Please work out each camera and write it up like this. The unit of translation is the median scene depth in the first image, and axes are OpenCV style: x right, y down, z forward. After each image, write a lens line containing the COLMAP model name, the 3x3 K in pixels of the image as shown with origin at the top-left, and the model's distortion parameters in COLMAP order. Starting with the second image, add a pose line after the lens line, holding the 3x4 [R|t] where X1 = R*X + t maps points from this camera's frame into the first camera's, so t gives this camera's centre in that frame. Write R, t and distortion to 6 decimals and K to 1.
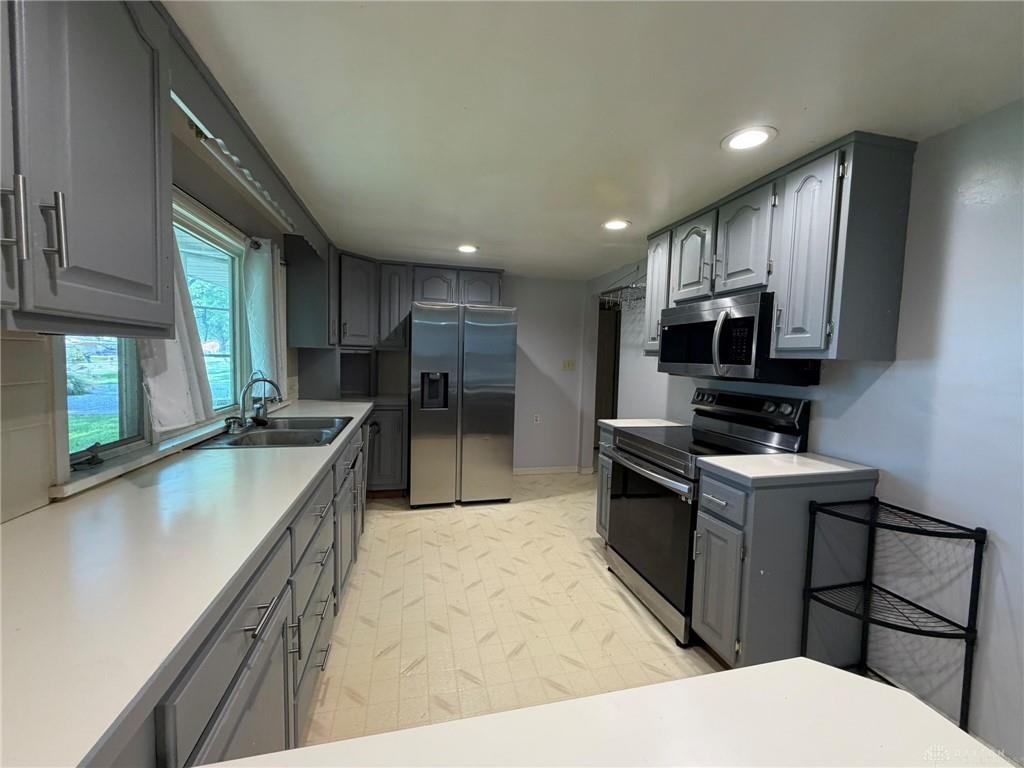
lens RADIAL K [[405.5, 0, 512.3], [0, 405.5, 382.7], [0, 0, 1]] dist [-0.002139, 0.000064]
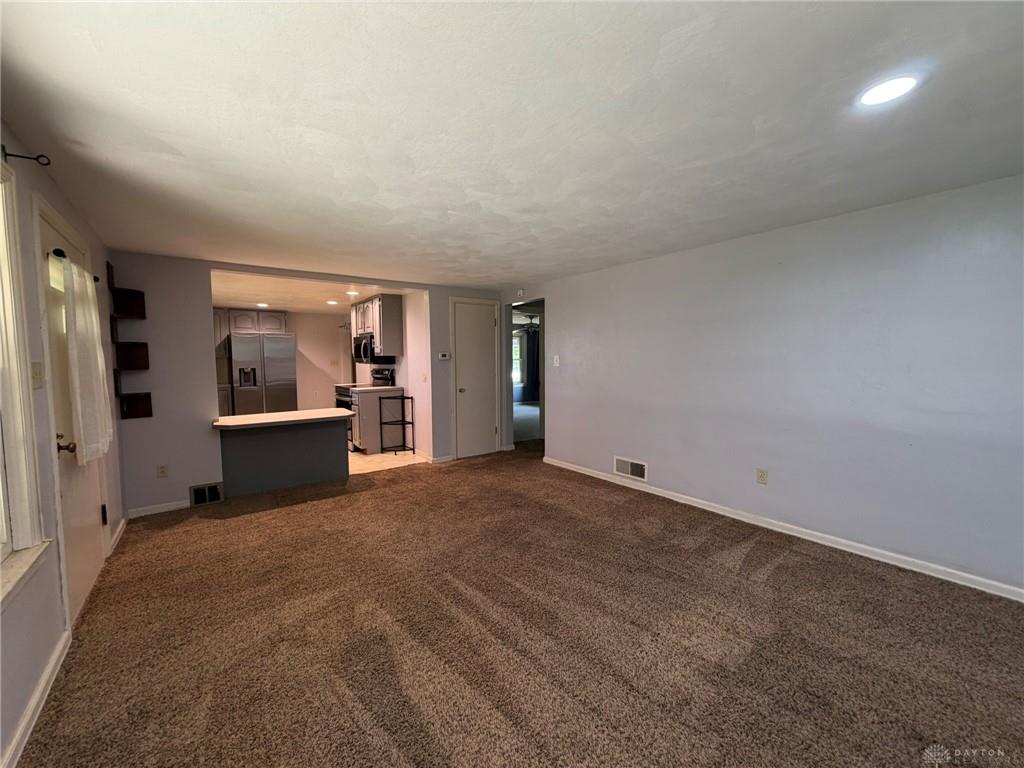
lens RADIAL K [[405.5, 0, 502.8], [0, 405.5, 384.5], [0, 0, 1]] dist [-0.002139, 0.000064]
pose [[0.919495, -0.059272, 0.388607, 0.174400], [0.058499, 0.998192, 0.013832, 0.098991], [-0.388724, 0.010014, 0.921300, -1.264440]]
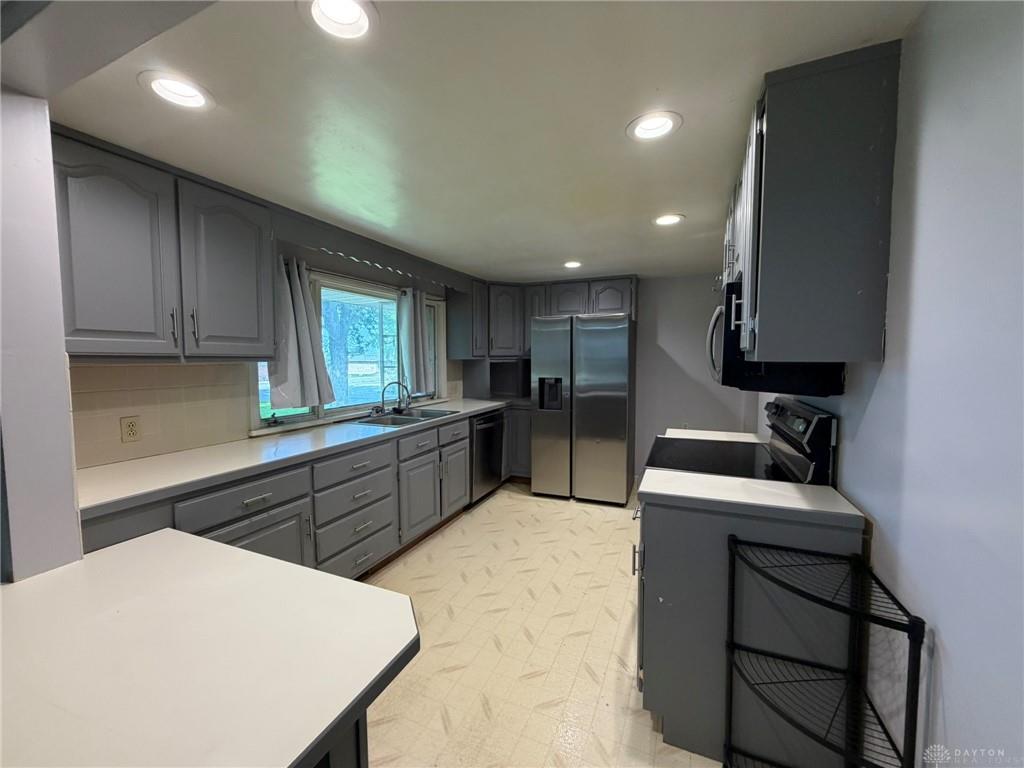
lens RADIAL K [[405.5, 0, 511.8], [0, 405.5, 382.1], [0, 0, 1]] dist [-0.002139, 0.000064]
pose [[0.796929, 0.005330, -0.604050, 0.421199], [-0.013534, 0.999868, -0.009033, -0.001457], [0.603922, 0.015374, 0.796895, 0.035051]]
